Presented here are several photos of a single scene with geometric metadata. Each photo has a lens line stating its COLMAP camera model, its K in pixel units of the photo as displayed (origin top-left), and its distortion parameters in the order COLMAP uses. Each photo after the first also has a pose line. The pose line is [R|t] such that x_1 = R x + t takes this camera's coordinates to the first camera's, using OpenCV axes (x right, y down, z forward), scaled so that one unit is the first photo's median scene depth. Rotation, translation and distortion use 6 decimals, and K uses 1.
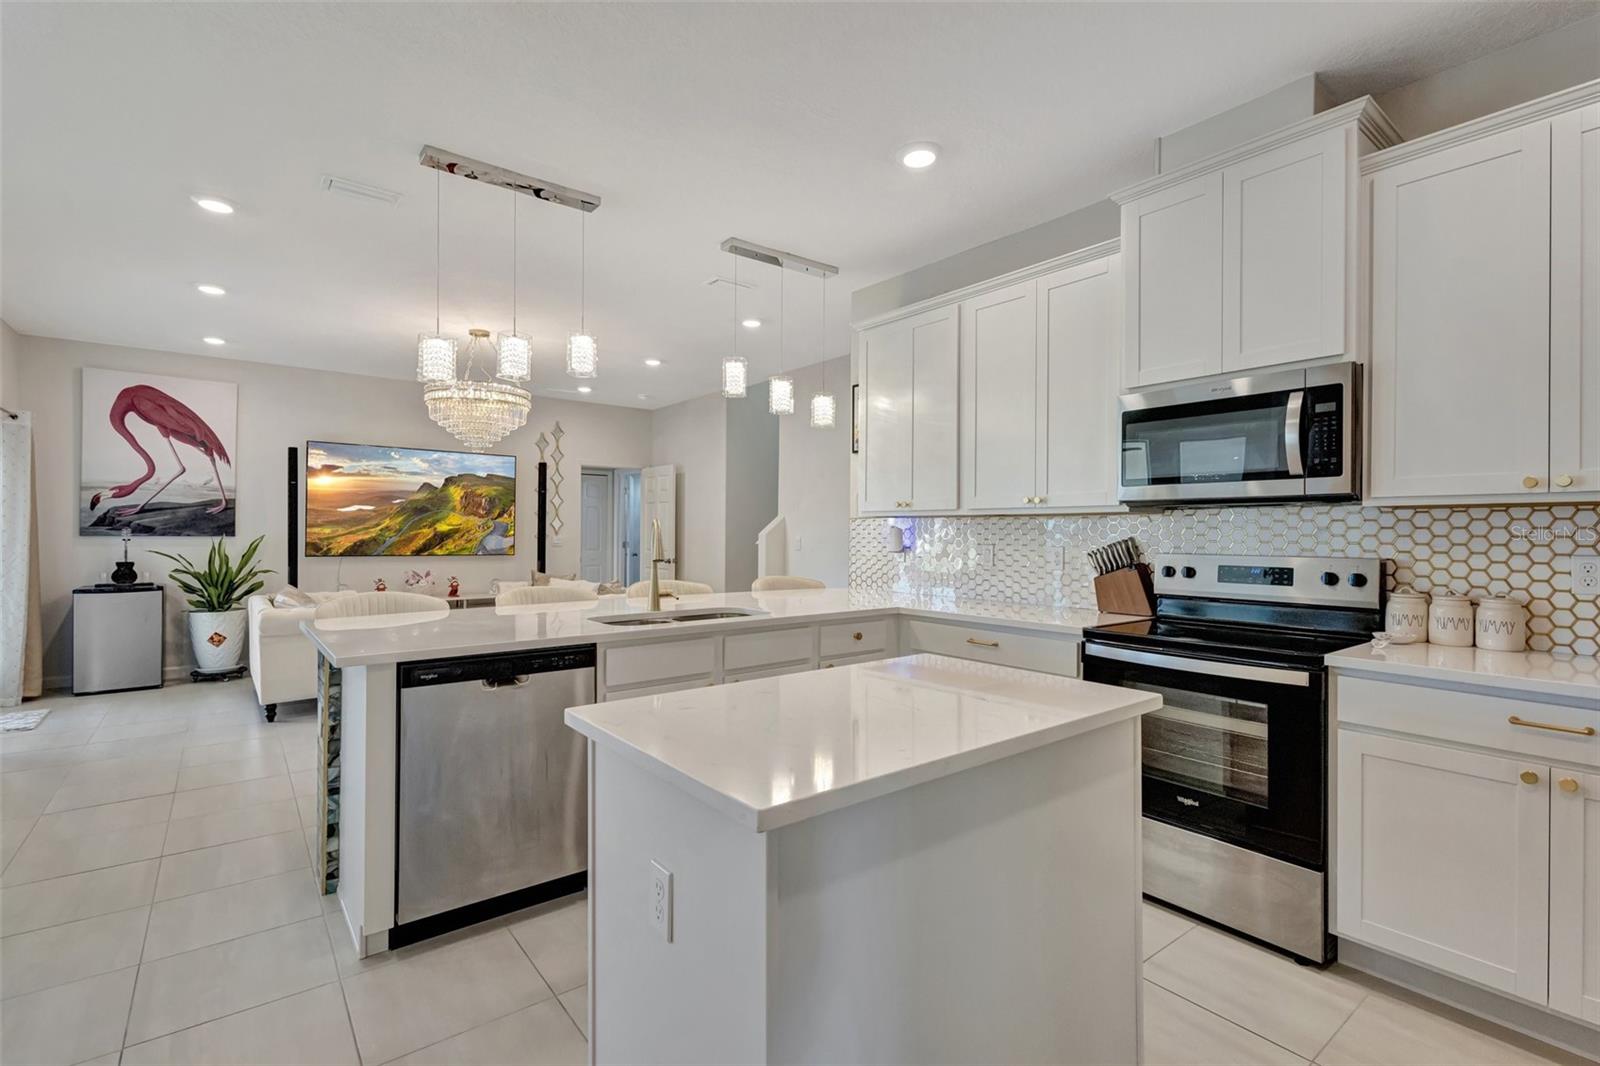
lens RADIAL K [[741.1, 0, 790.4], [0, 741.1, 523.5], [0, 0, 1]] dist [0.012867, 0.000259]
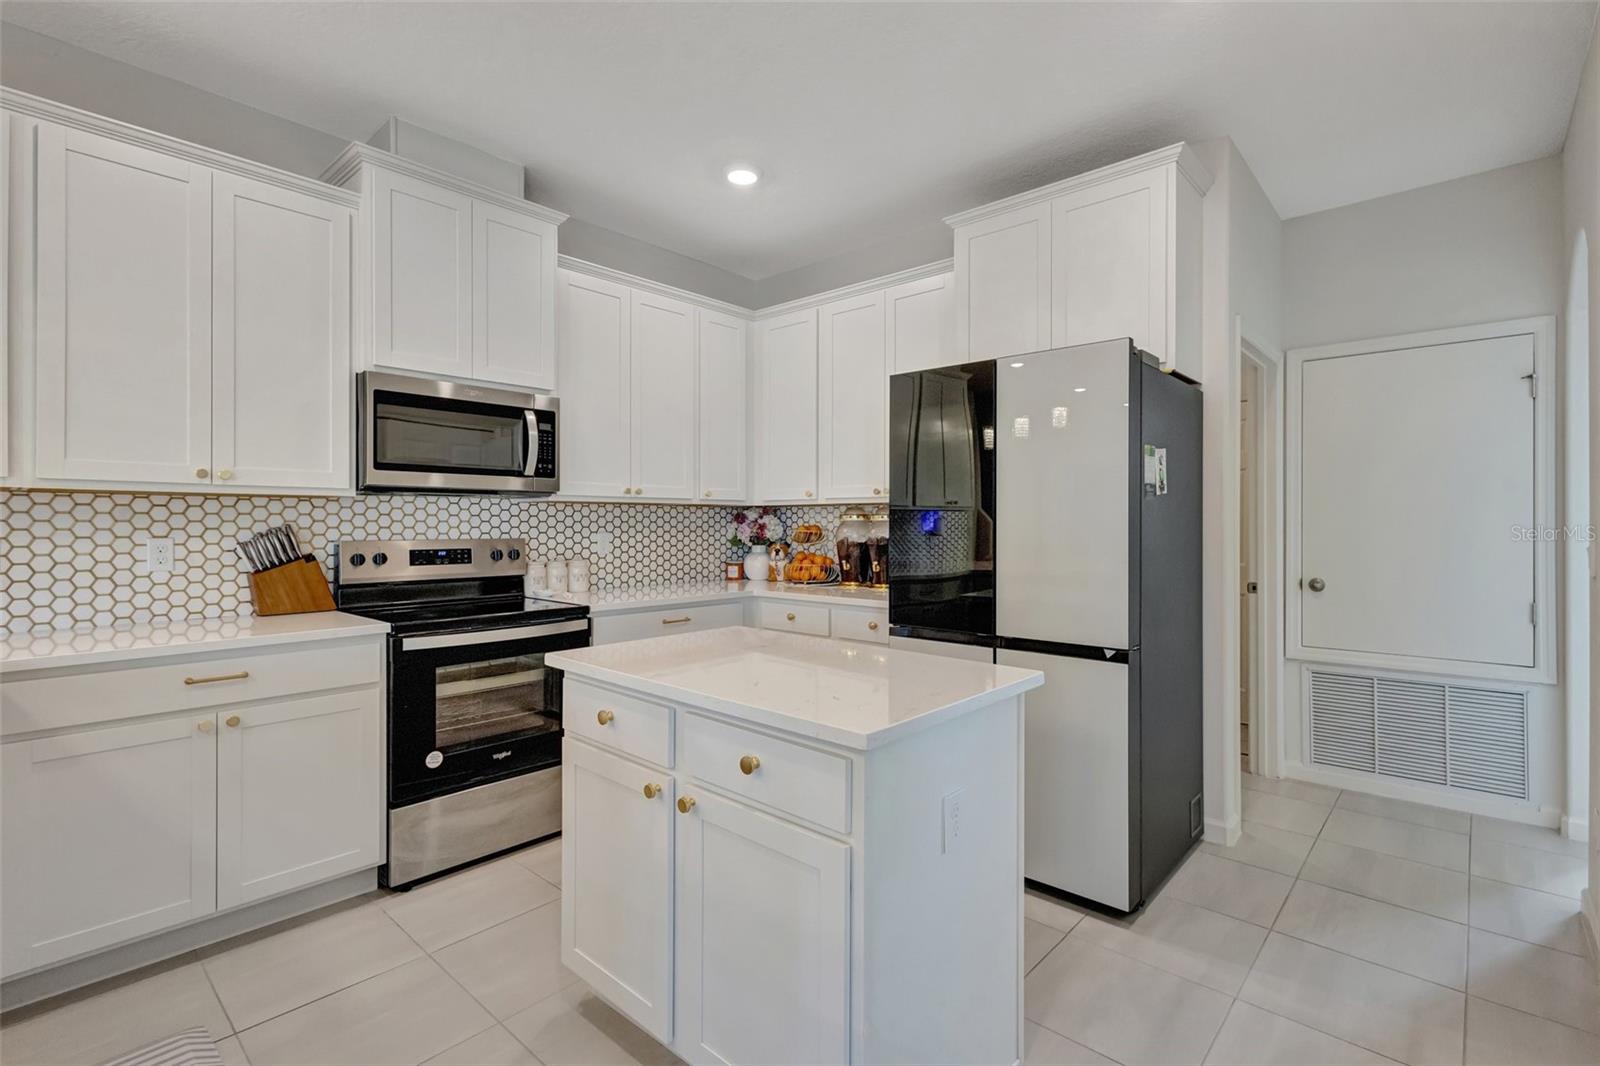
lens RADIAL K [[741.1, 0, 800.4], [0, 741.1, 524.3], [0, 0, 1]] dist [0.012867, 0.000259]
pose [[-0.167672, -0.007421, 0.985815, -0.568557], [-0.013994, 0.999889, 0.005147, 0.006033], [-0.985744, -0.012933, -0.167757, 0.636262]]
